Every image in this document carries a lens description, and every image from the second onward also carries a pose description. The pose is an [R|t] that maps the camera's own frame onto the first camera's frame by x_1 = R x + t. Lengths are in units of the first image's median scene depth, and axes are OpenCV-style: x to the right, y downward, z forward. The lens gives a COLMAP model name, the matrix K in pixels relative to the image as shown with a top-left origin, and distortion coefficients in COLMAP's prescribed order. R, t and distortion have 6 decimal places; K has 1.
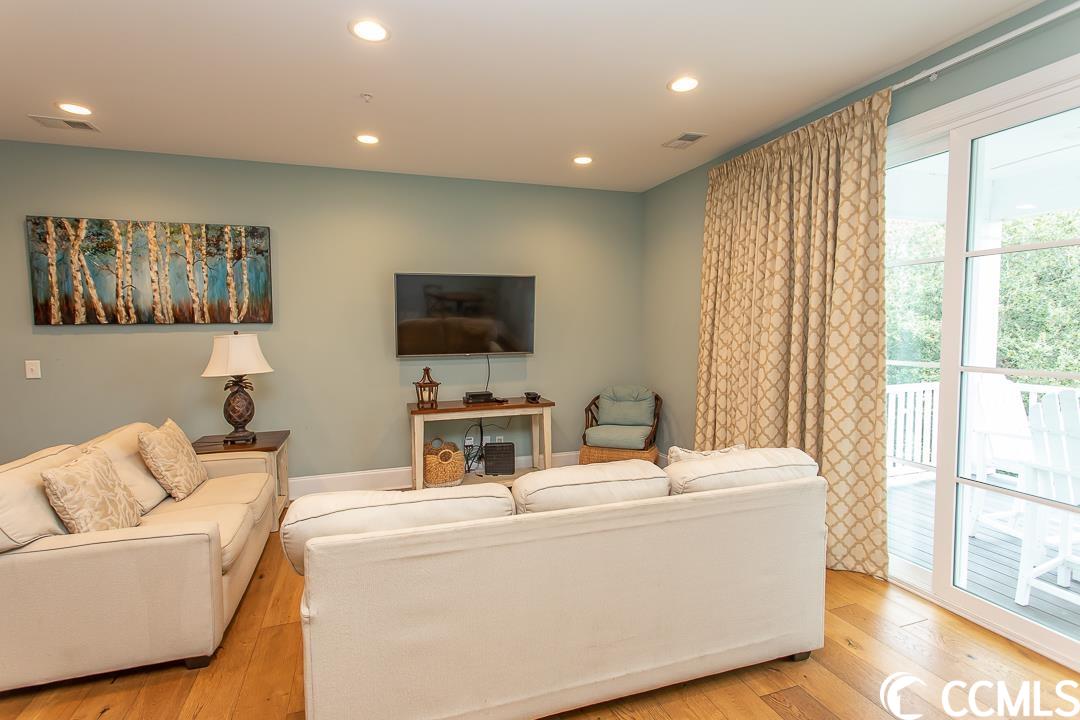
lens RADIAL K [[509.4, 0, 537.4], [0, 509.4, 359.3], [0, 0, 1]] dist [-0.000536, 0.002738]
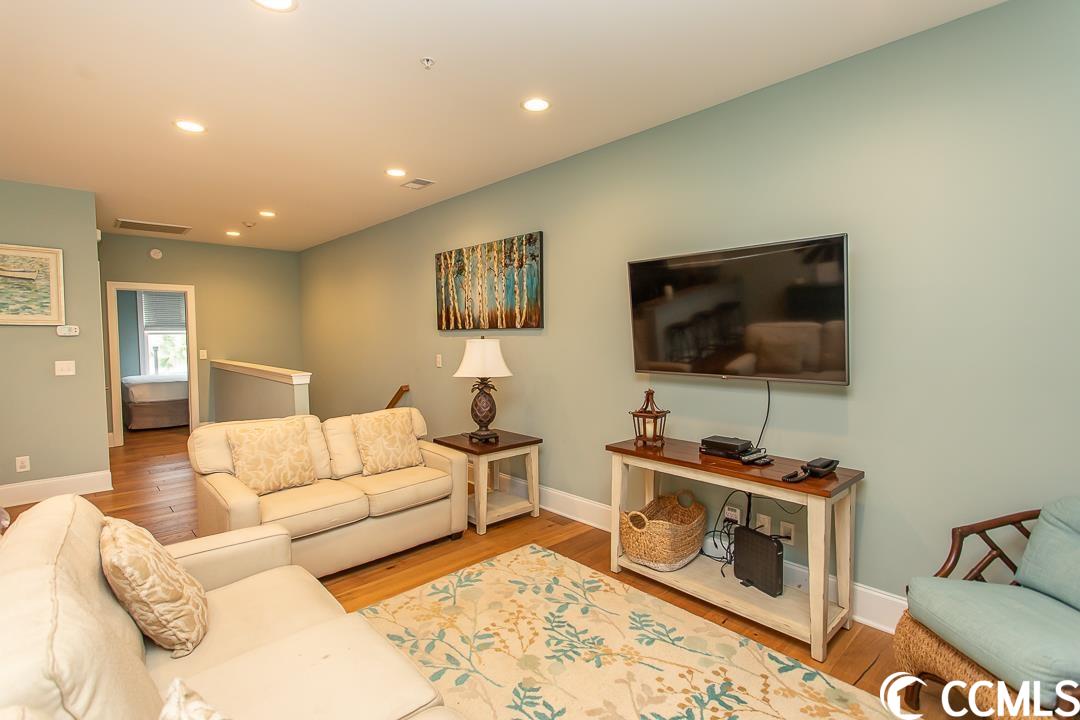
lens RADIAL K [[509.4, 0, 541.3], [0, 509.4, 355.0], [0, 0, 1]] dist [-0.000536, 0.002738]
pose [[0.417543, 0.047497, -0.907415, 0.402975], [-0.055569, 0.998098, 0.026673, -0.048002], [0.906956, 0.039287, 0.419389, 0.624914]]
